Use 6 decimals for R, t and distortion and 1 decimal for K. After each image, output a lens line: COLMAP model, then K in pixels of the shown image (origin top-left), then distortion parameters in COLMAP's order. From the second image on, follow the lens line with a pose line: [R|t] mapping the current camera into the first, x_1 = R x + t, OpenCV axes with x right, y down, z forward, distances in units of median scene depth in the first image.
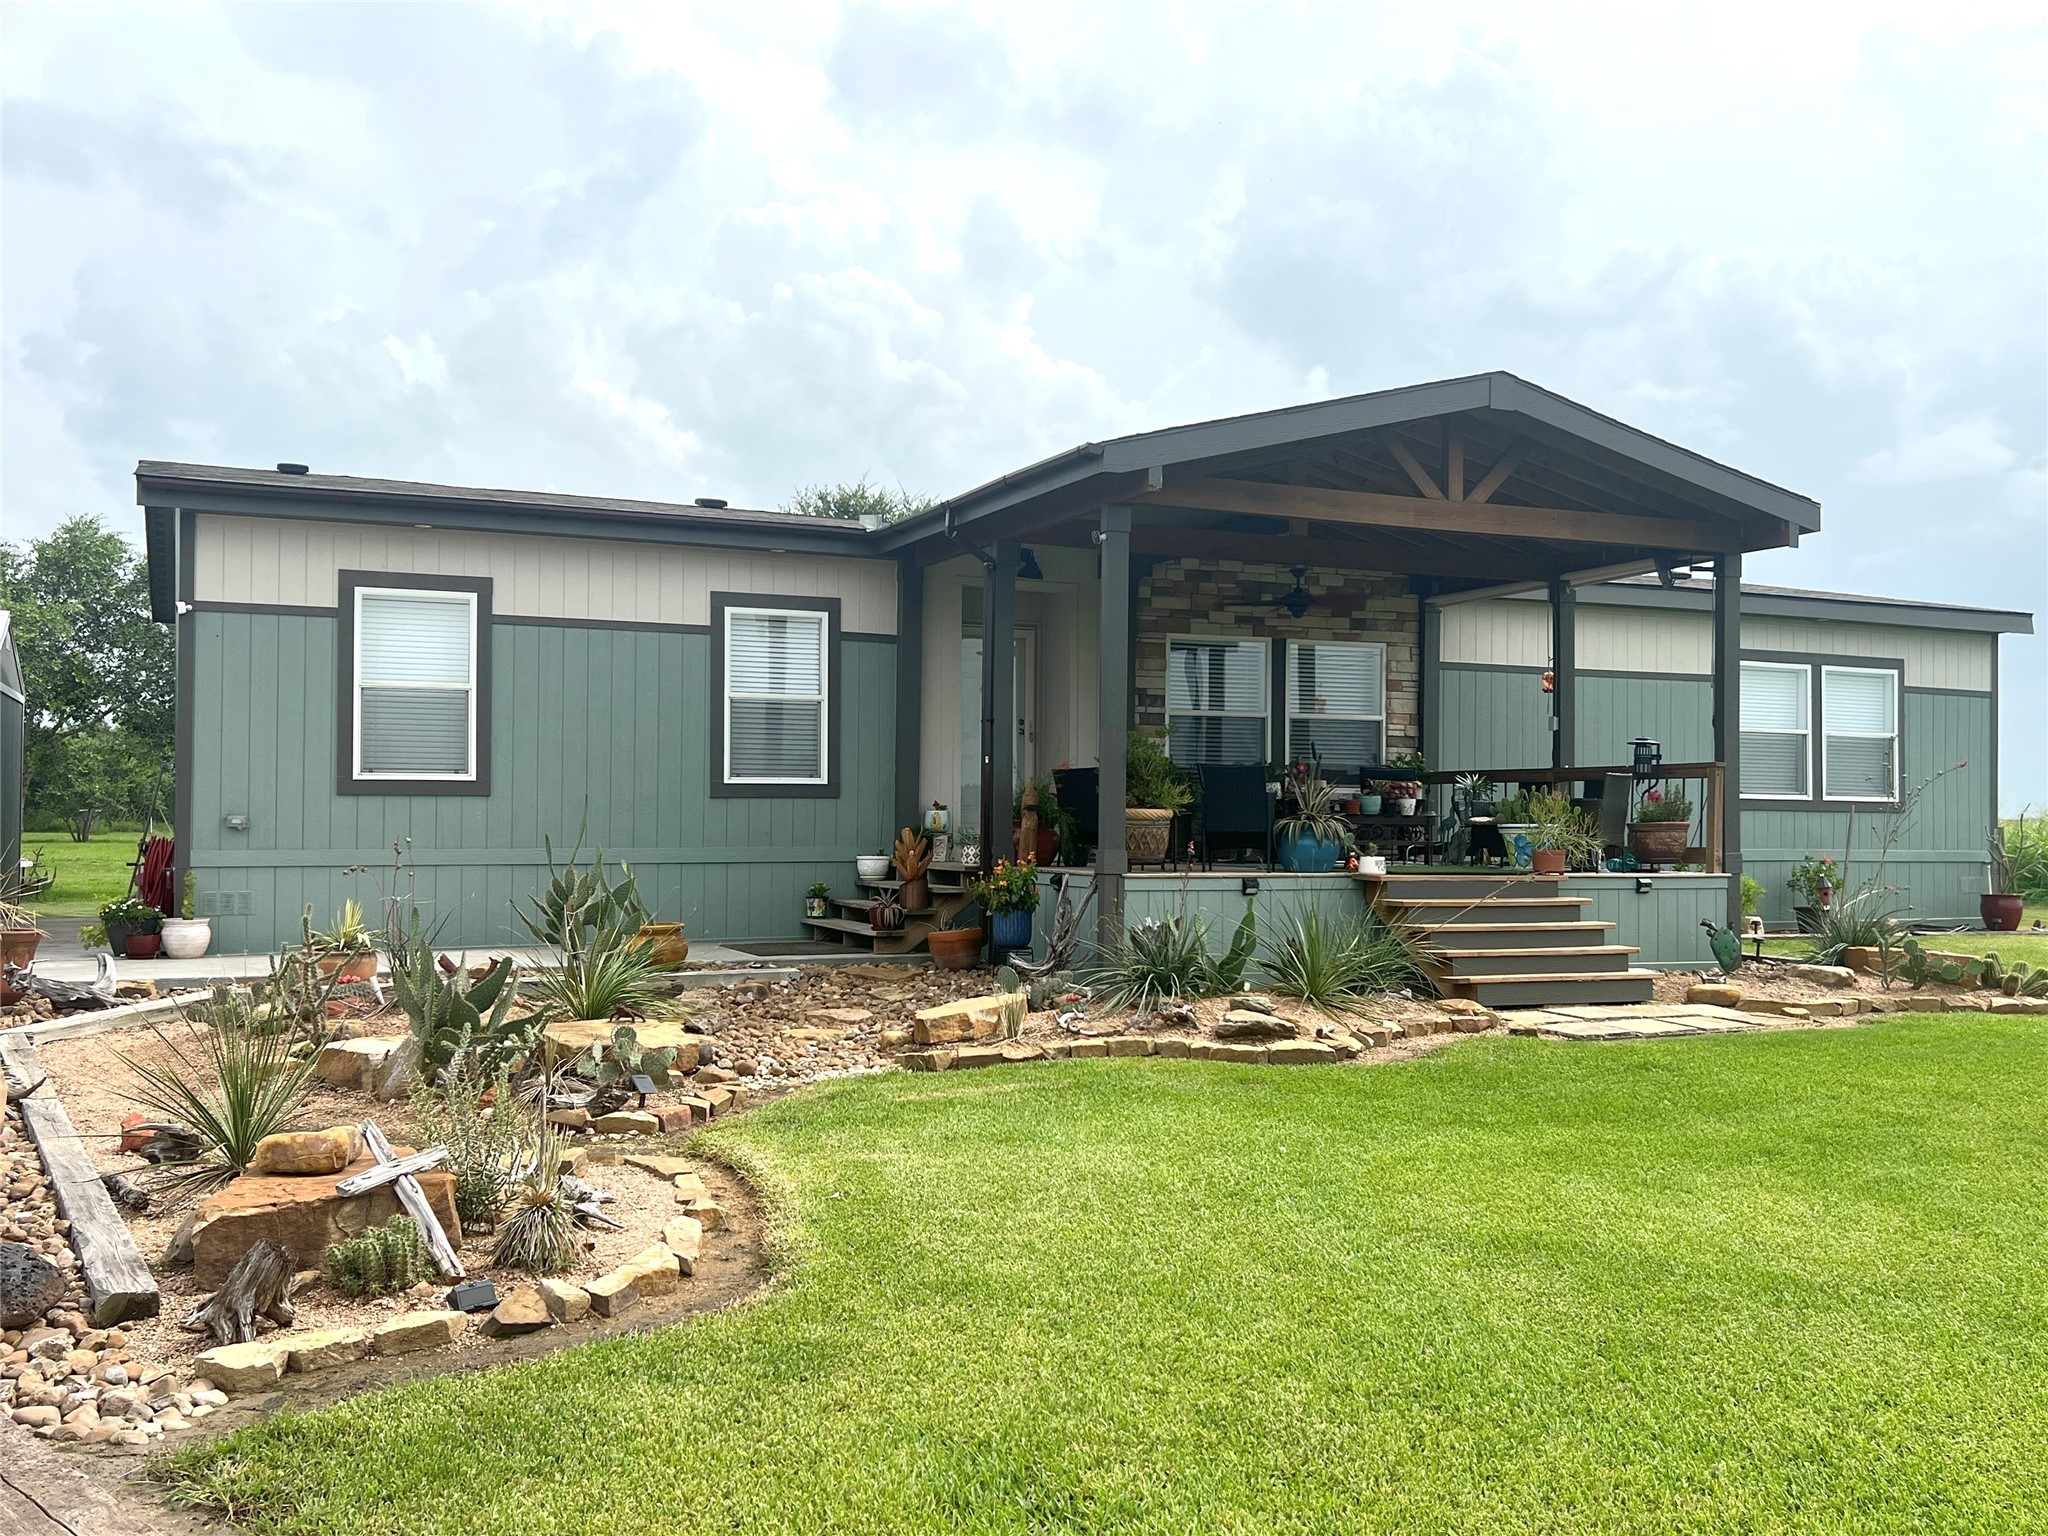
lens RADIAL K [[1819.0, 0, 1021.4], [0, 1819.0, 776.4], [0, 0, 1]] dist [0.063481, 0.003447]
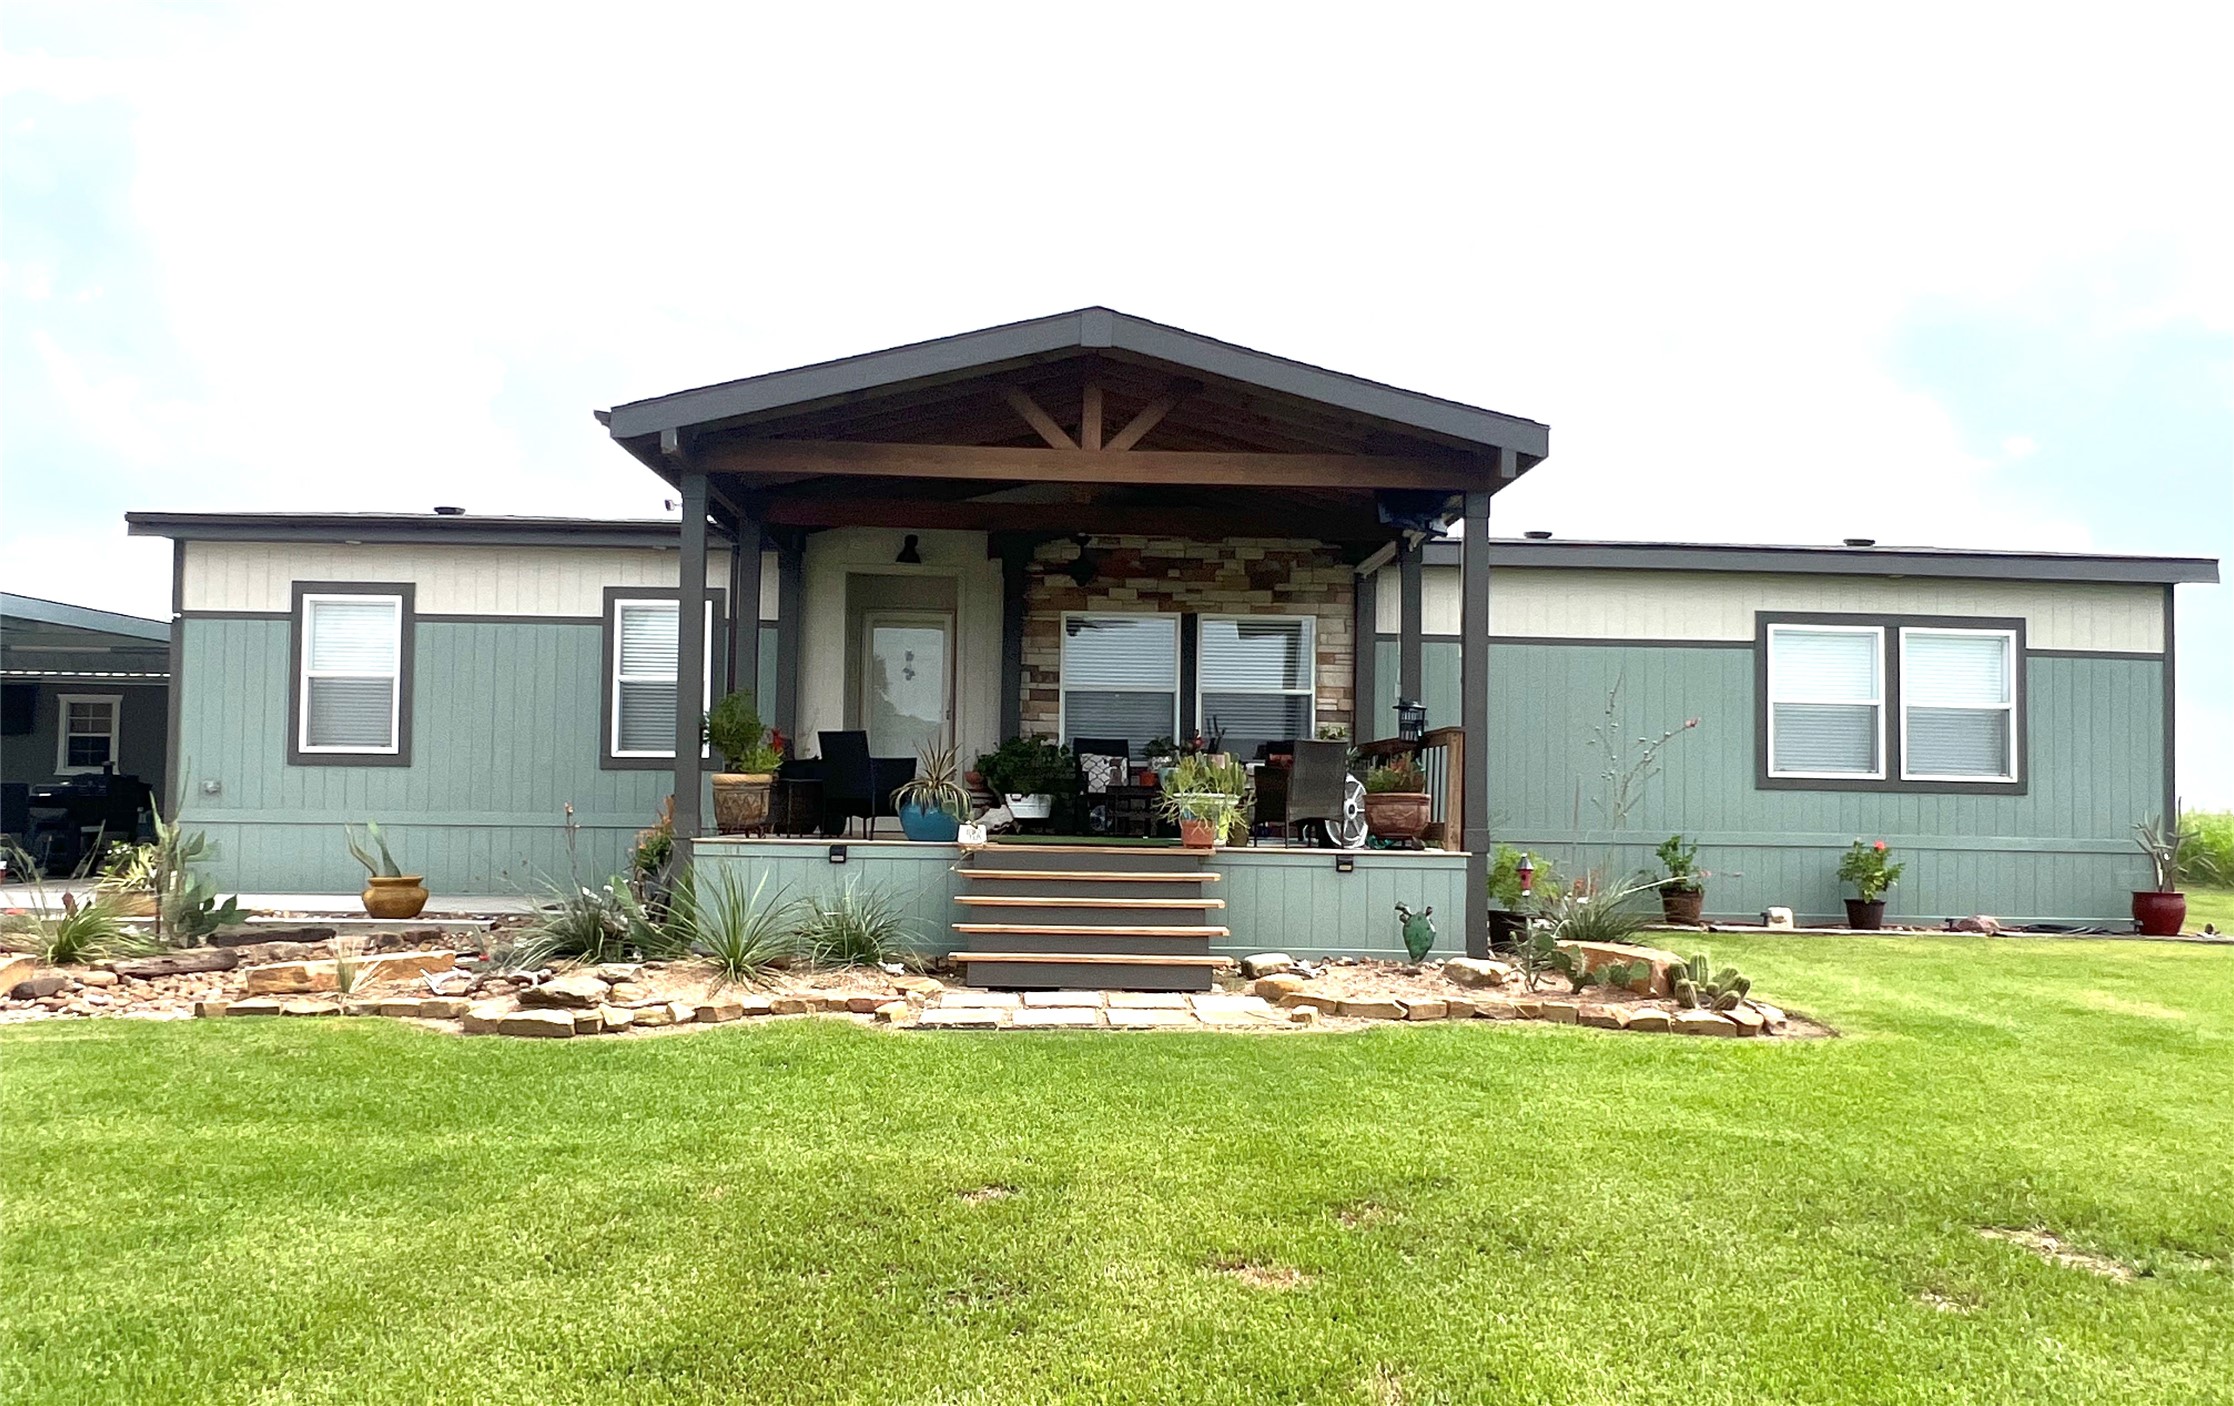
lens RADIAL K [[1505.9, 0, 1117.9], [0, 1505.9, 749.8], [0, 0, 1]] dist [0.008902, 0.001550]
pose [[0.927679, -0.004873, -0.373348, 0.473840], [-0.001253, 0.999869, -0.016163, 0.014400], [0.373377, 0.015462, 0.927551, 0.252406]]
